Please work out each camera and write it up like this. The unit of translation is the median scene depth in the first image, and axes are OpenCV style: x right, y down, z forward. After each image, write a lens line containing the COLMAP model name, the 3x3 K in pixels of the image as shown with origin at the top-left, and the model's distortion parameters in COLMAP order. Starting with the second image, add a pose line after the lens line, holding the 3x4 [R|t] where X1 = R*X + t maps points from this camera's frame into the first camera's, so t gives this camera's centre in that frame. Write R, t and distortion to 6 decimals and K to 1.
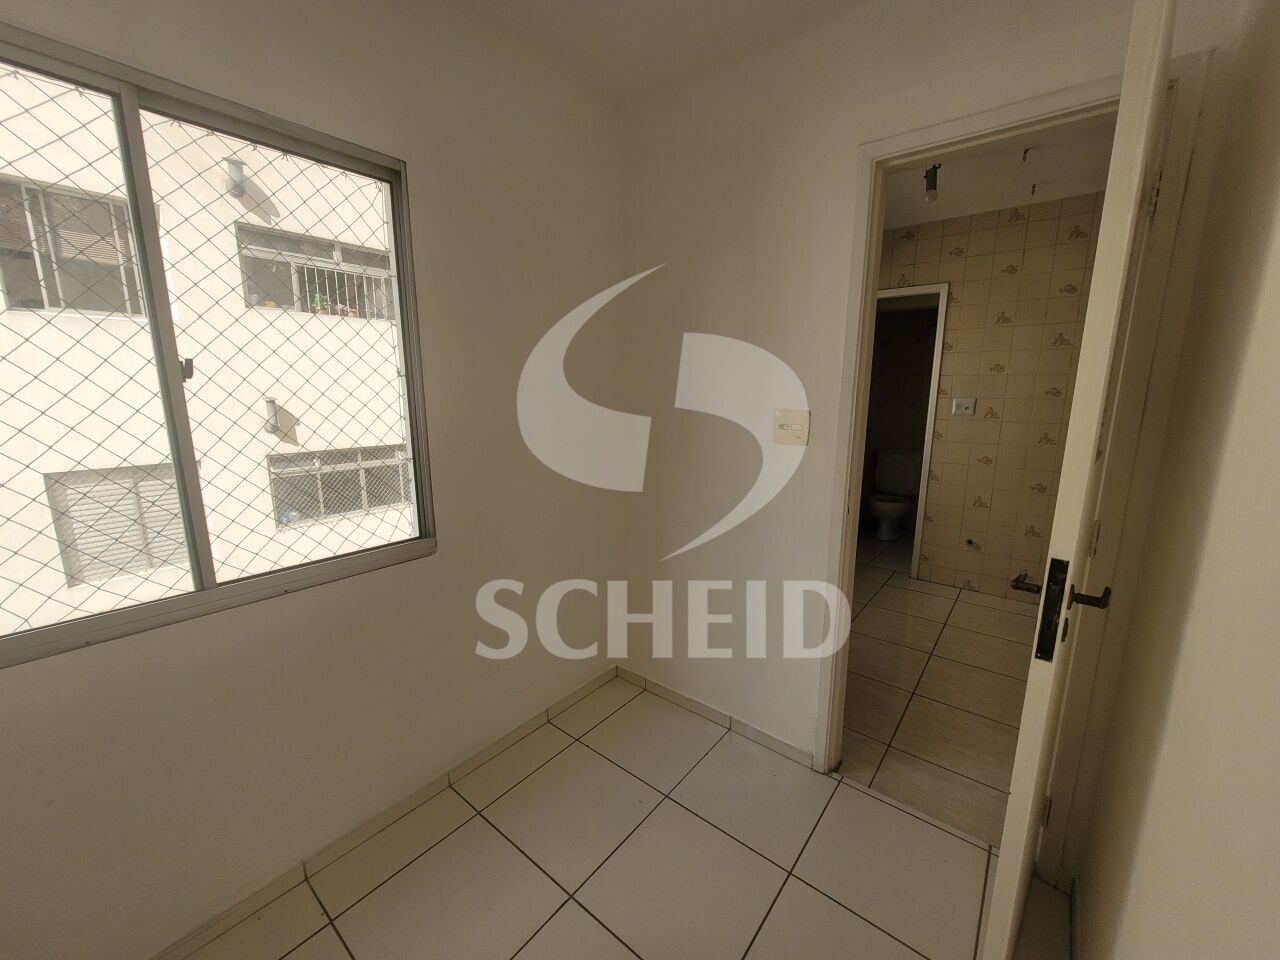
lens RADIAL K [[503.7, 0, 641.6], [0, 503.7, 477.5], [0, 0, 1]] dist [0.000183, -0.000039]
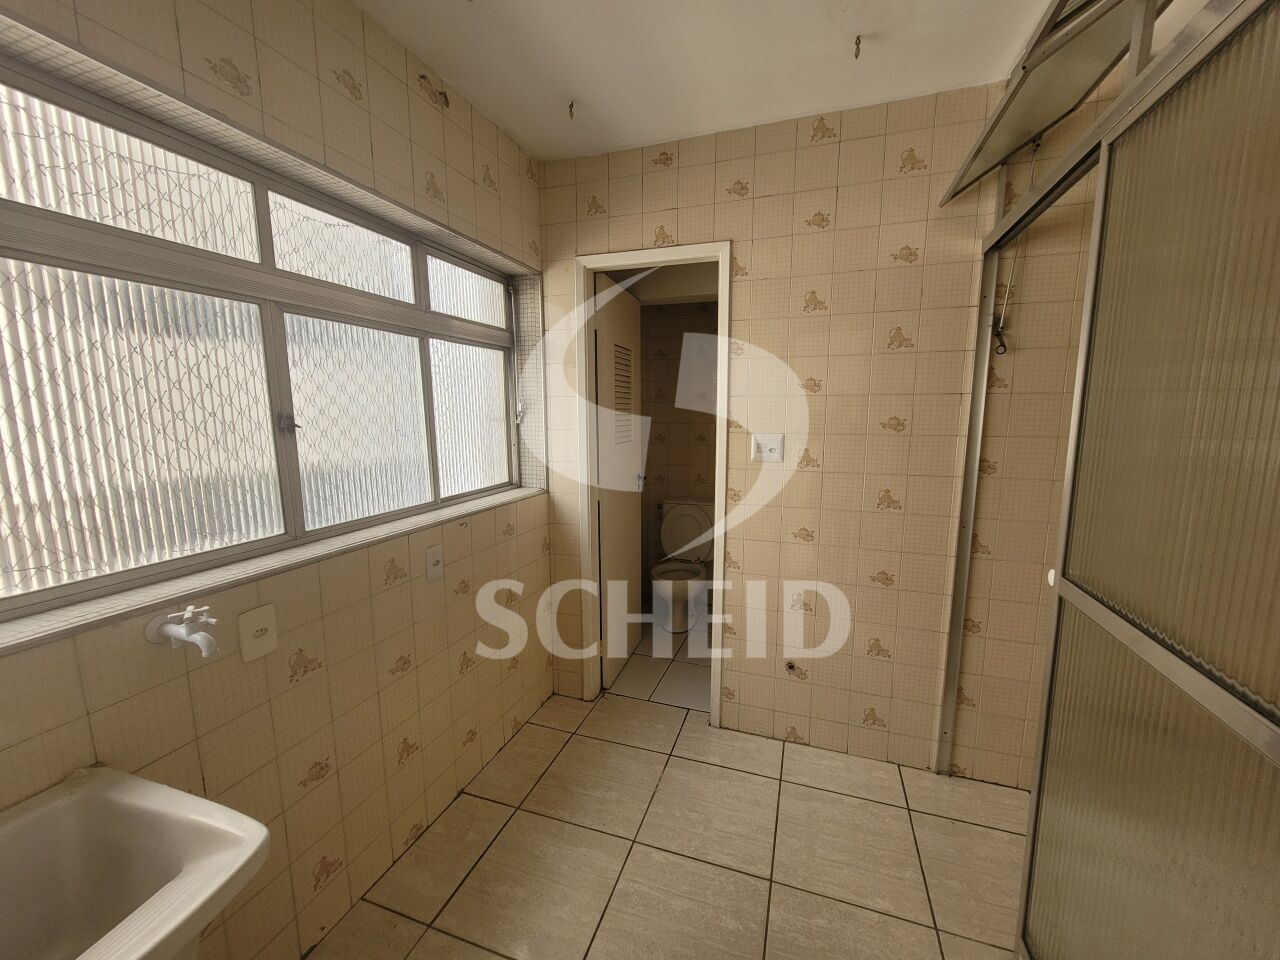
lens RADIAL K [[503.7, 0, 645.1], [0, 503.7, 474.3], [0, 0, 1]] dist [0.000183, -0.000039]
pose [[0.936978, -0.048315, 0.346031, 0.292223], [0.064895, 0.997225, -0.036483, -0.096670], [-0.343308, 0.056639, 0.937514, 0.485583]]
